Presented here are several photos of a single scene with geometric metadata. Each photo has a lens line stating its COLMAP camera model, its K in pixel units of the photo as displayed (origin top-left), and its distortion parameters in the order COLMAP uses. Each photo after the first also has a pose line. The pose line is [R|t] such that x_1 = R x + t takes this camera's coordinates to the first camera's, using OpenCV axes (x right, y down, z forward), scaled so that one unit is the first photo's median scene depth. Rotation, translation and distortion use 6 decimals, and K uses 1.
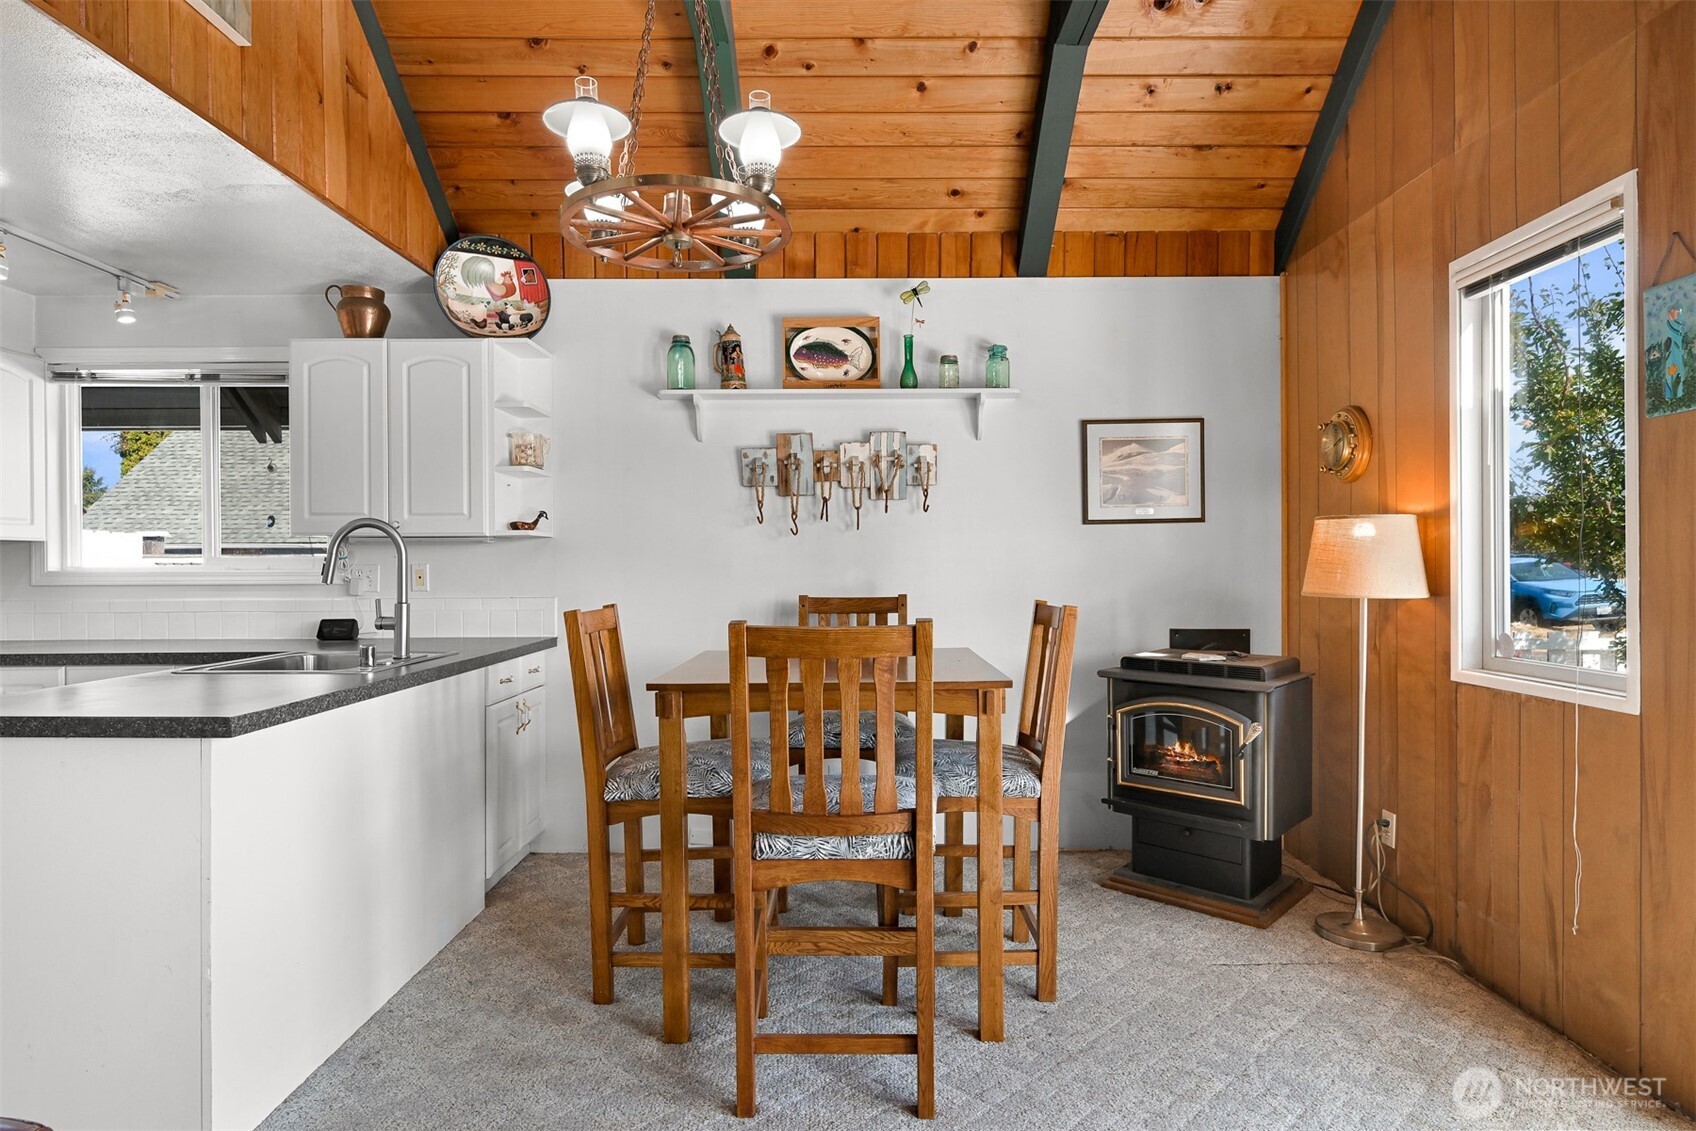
lens RADIAL K [[913.1, 0, 836.0], [0, 913.1, 569.9], [0, 0, 1]] dist [-0.000343, -0.000376]
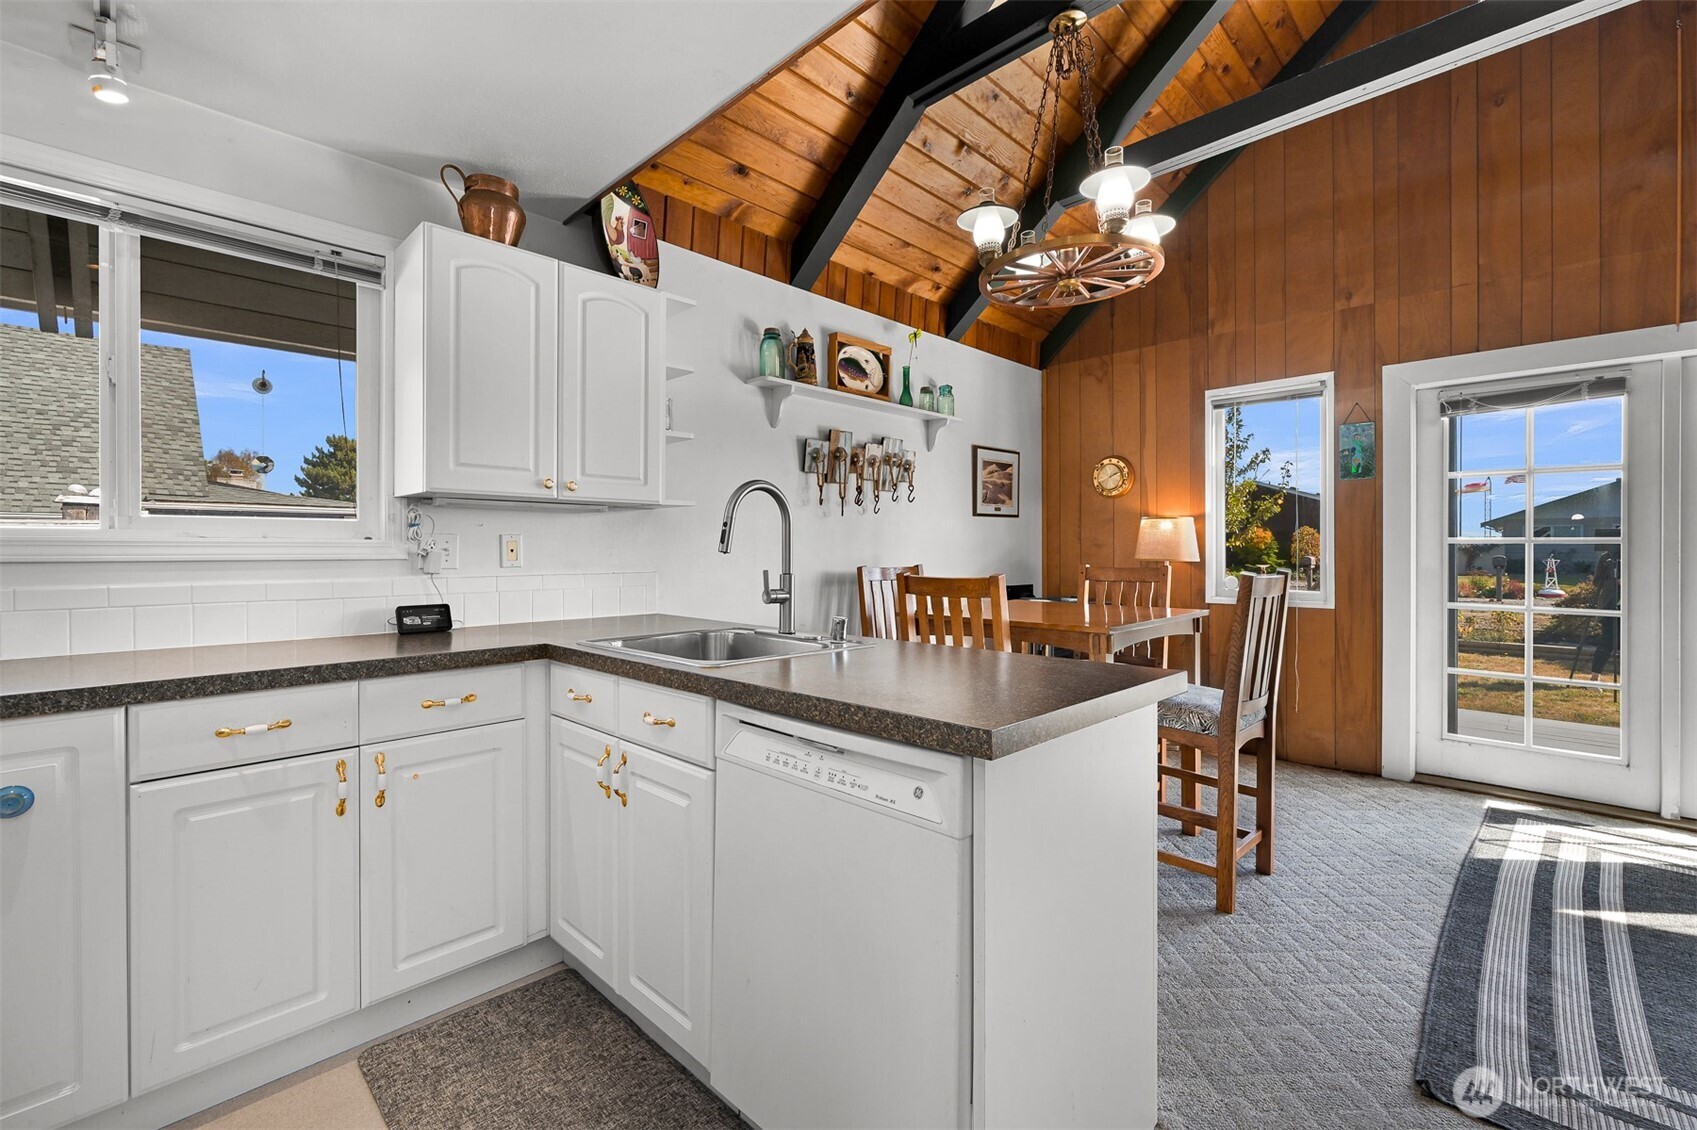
lens RADIAL K [[742.0, 0, 829.6], [0, 742.0, 551.6], [0, 0, 1]] dist [0.002909, -0.001600]
pose [[0.699885, 0.003171, 0.714249, -0.768154], [0.000909, 0.999985, -0.005331, 0.013717], [-0.714255, 0.004380, 0.699871, 0.341665]]
